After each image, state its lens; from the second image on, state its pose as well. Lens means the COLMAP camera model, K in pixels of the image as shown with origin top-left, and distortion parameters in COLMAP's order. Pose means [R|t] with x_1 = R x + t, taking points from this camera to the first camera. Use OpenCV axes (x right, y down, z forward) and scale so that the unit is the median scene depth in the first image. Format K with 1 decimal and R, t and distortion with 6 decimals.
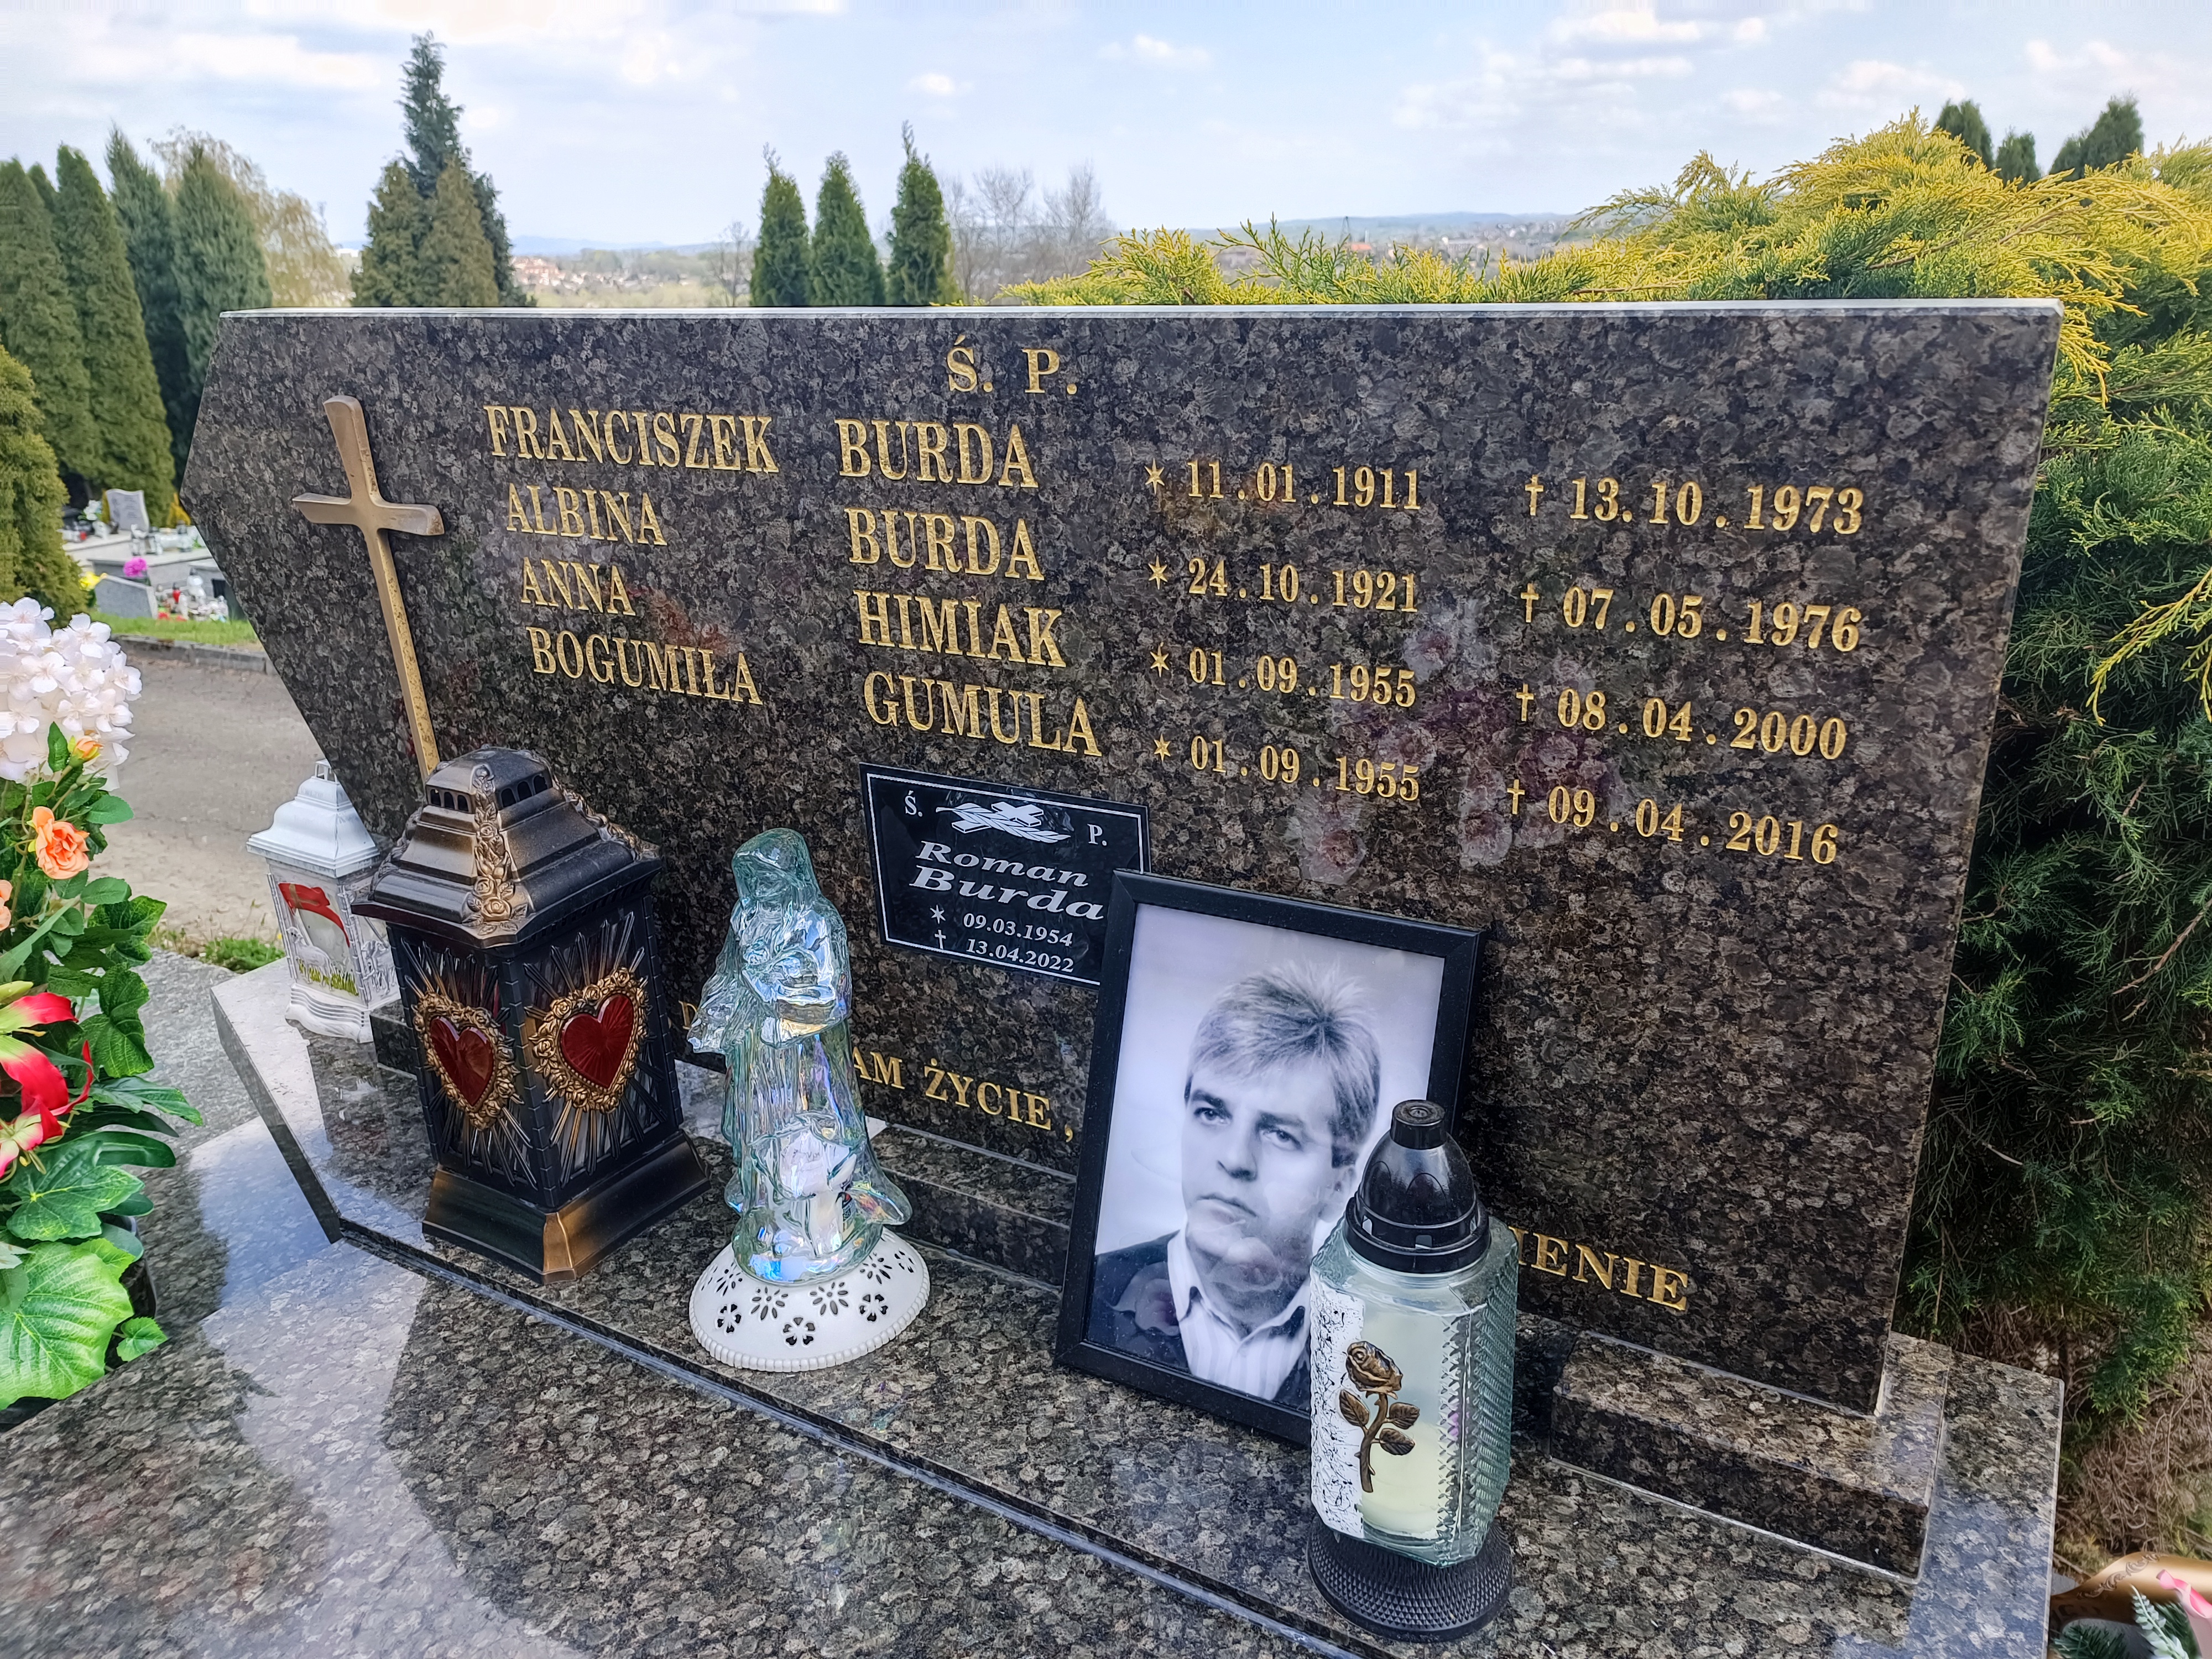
lens RADIAL K [[1593.2, 0, 1106.6], [0, 1593.2, 833.8], [0, 0, 1]] dist [0.017895, -0.025859]
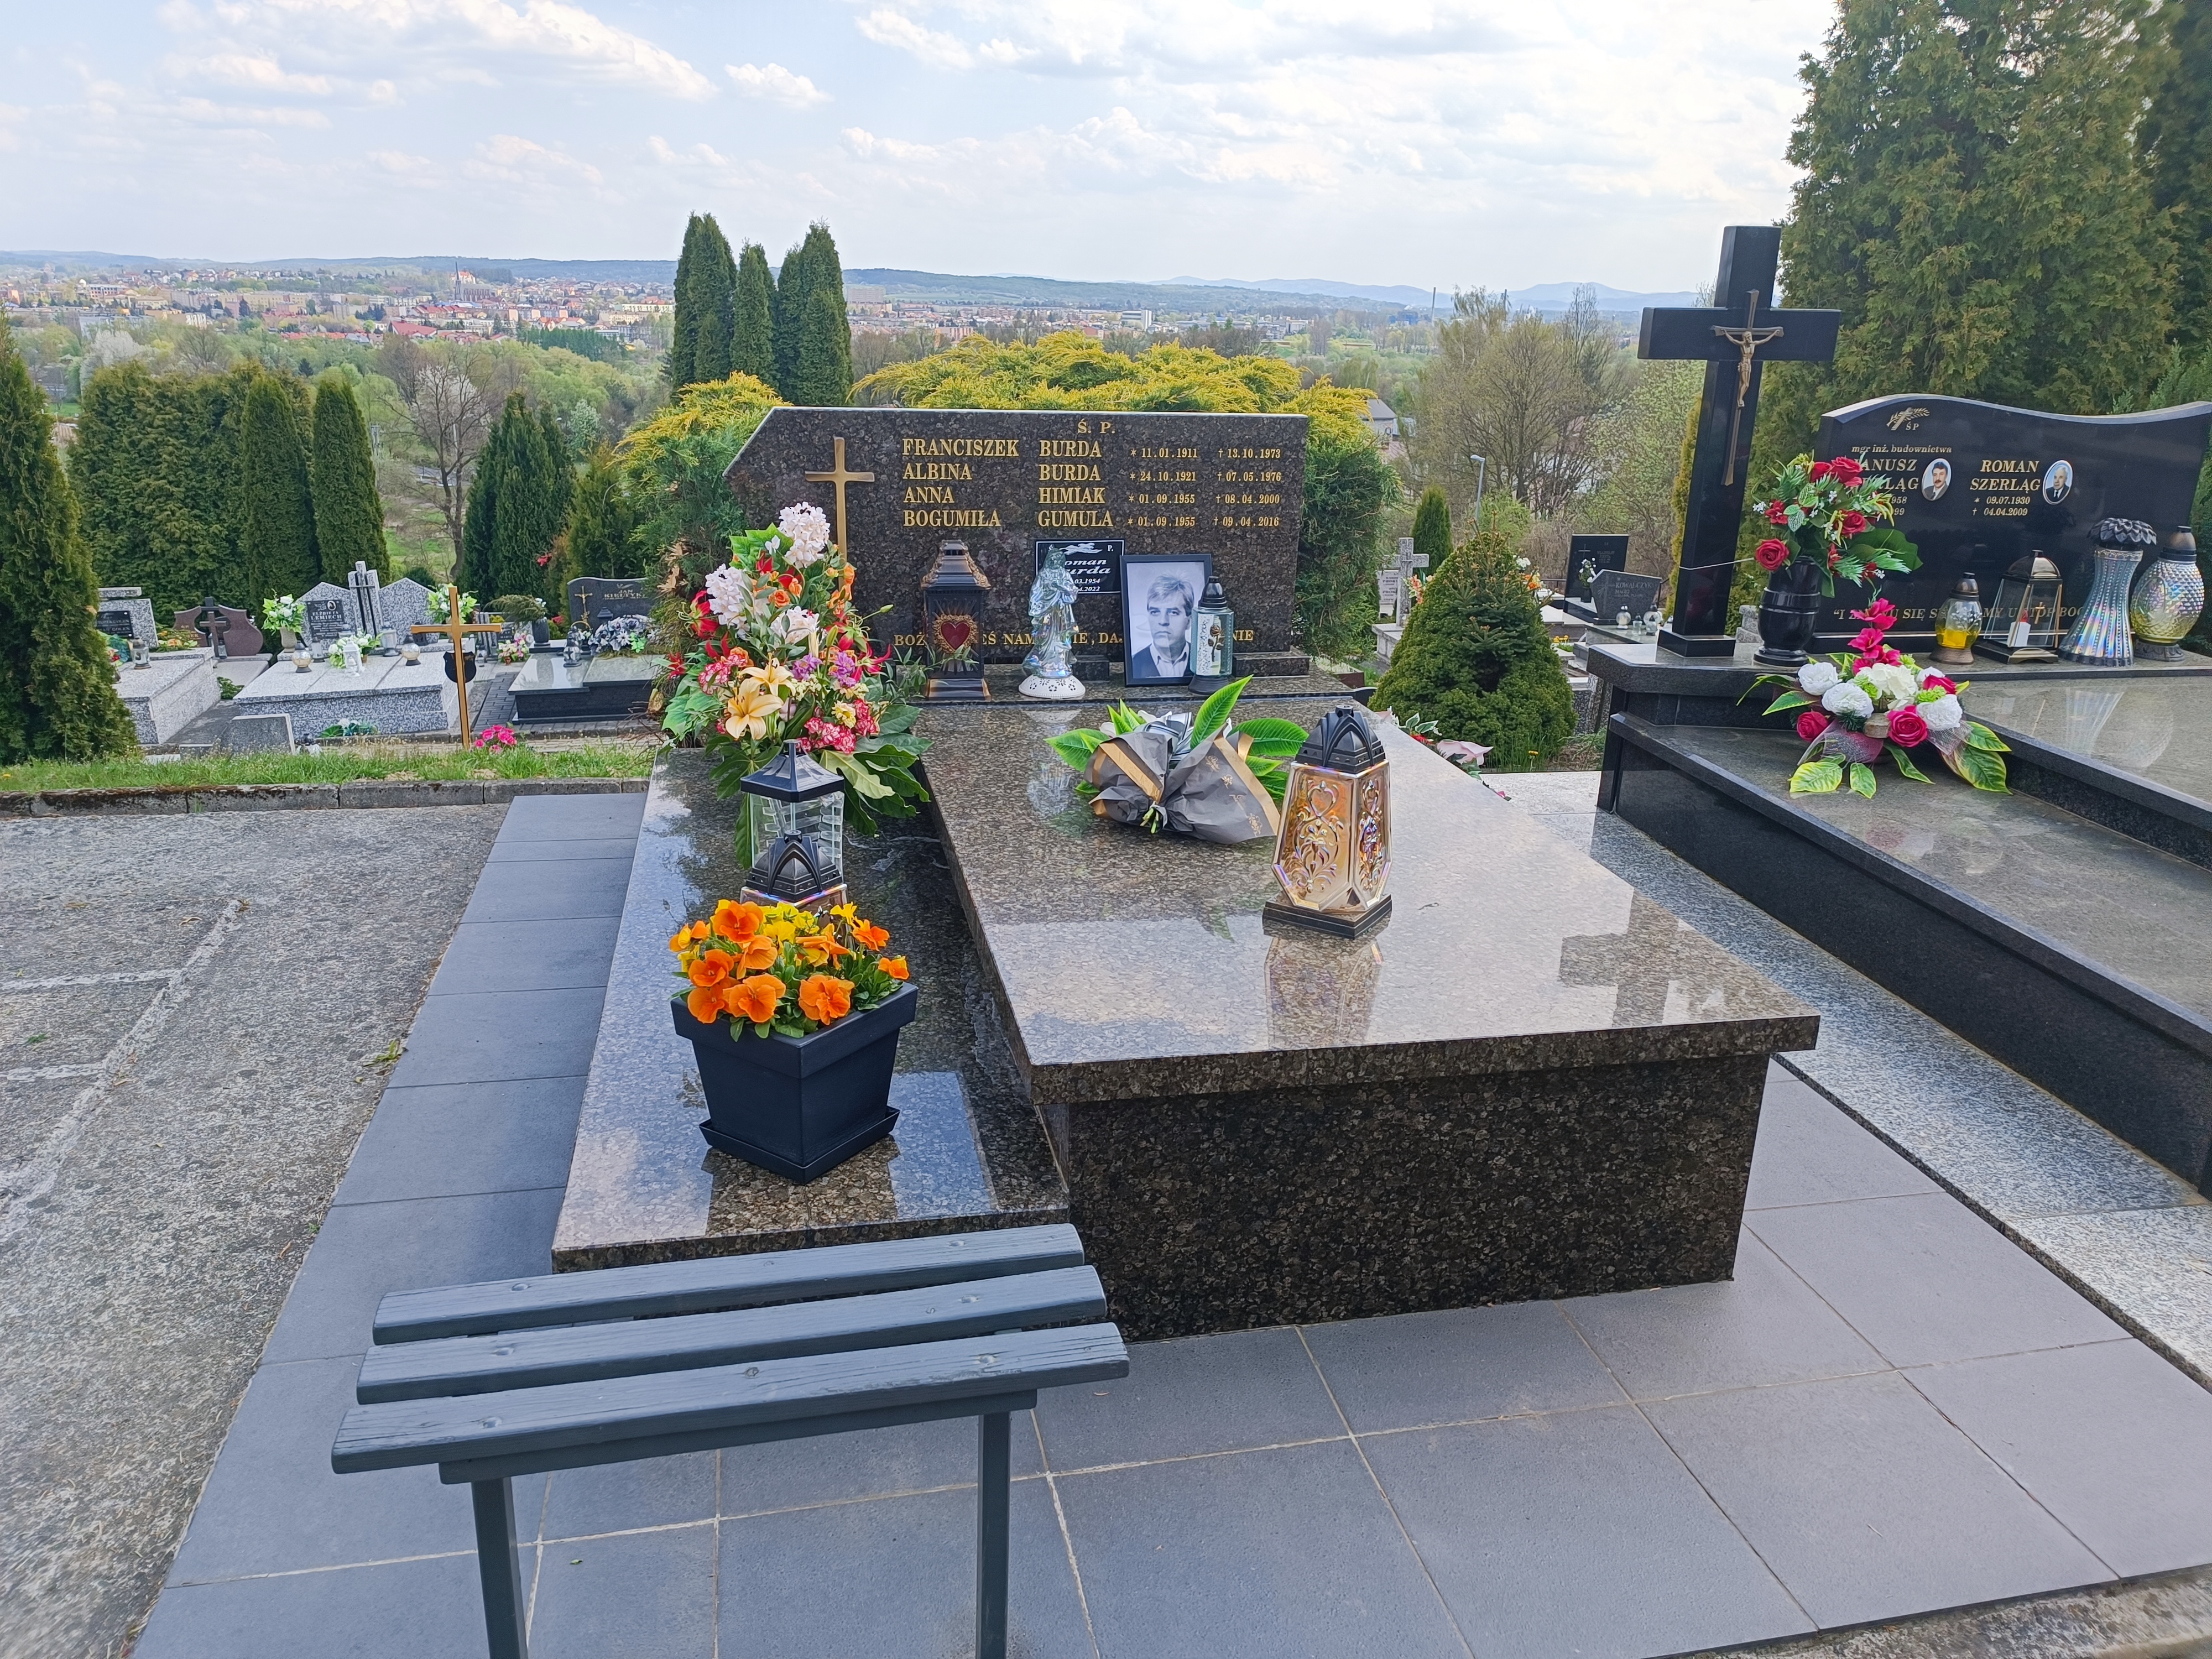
lens RADIAL K [[1593.2, 0, 1105.0], [0, 1593.2, 838.0], [0, 0, 1]] dist [0.017895, -0.025859]
pose [[0.730774, -0.171403, 0.660750, -2.698749], [0.191685, 0.980542, 0.042361, 0.525215], [-0.655154, 0.095699, 0.749410, -1.813918]]
